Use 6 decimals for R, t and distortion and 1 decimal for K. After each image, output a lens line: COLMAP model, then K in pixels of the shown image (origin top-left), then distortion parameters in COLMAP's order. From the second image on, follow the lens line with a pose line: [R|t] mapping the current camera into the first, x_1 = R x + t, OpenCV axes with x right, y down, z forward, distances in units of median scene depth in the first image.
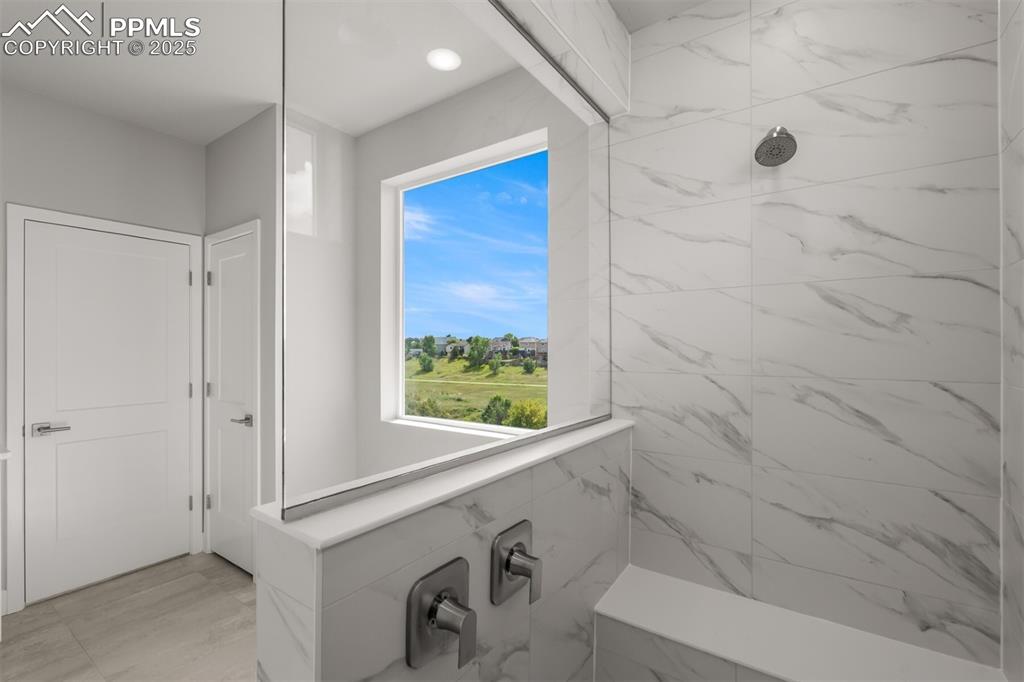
lens RADIAL K [[461.3, 0, 511.0], [0, 461.3, 342.3], [0, 0, 1]] dist [-0.001338, -0.000009]
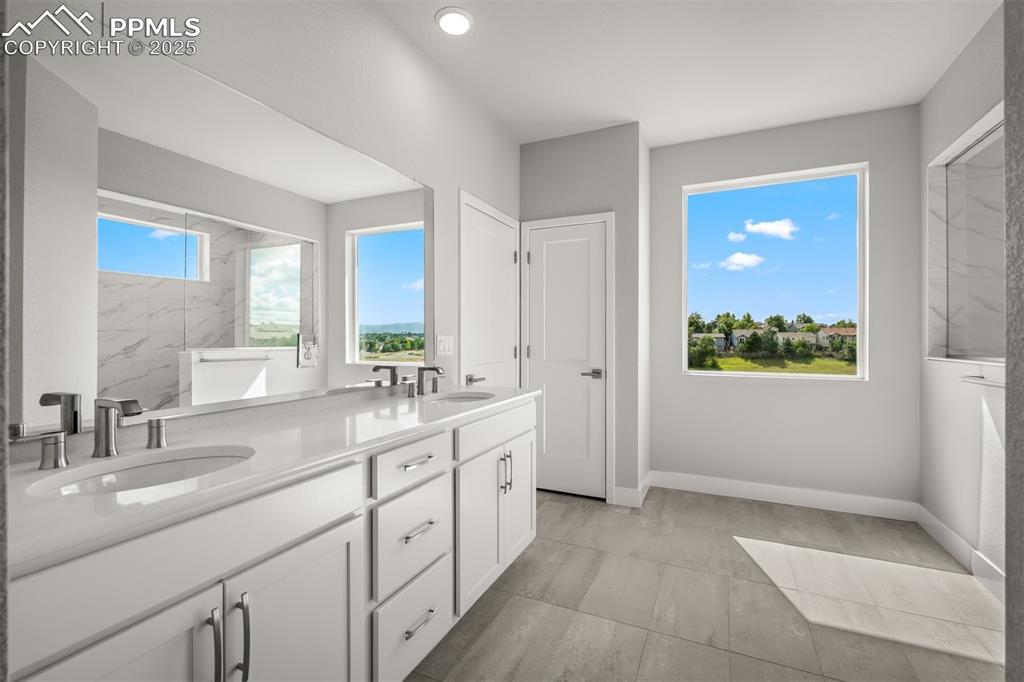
lens RADIAL K [[454.7, 0, 511.1], [0, 454.7, 334.1], [0, 0, 1]] dist [-0.013342, -0.000008]
pose [[0.985860, 0.006361, 0.167450, -1.020924], [-0.006062, 0.999979, -0.002295, 0.068159], [-0.167461, 0.001247, 0.985878, -0.163283]]
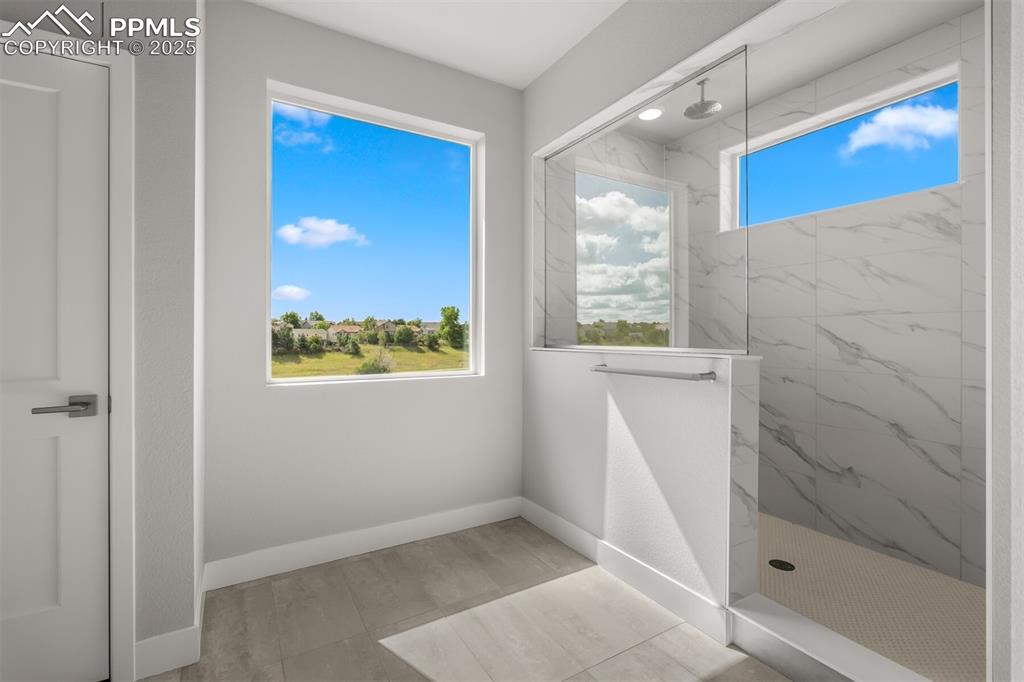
lens RADIAL K [[454.7, 0, 511.1], [0, 454.7, 334.1], [0, 0, 1]] dist [-0.013342, -0.000008]
pose [[0.404787, 0.004762, 0.914398, -0.860245], [-0.007309, 0.999971, -0.001972, 0.085527], [-0.914382, -0.005885, 0.404811, 0.347282]]
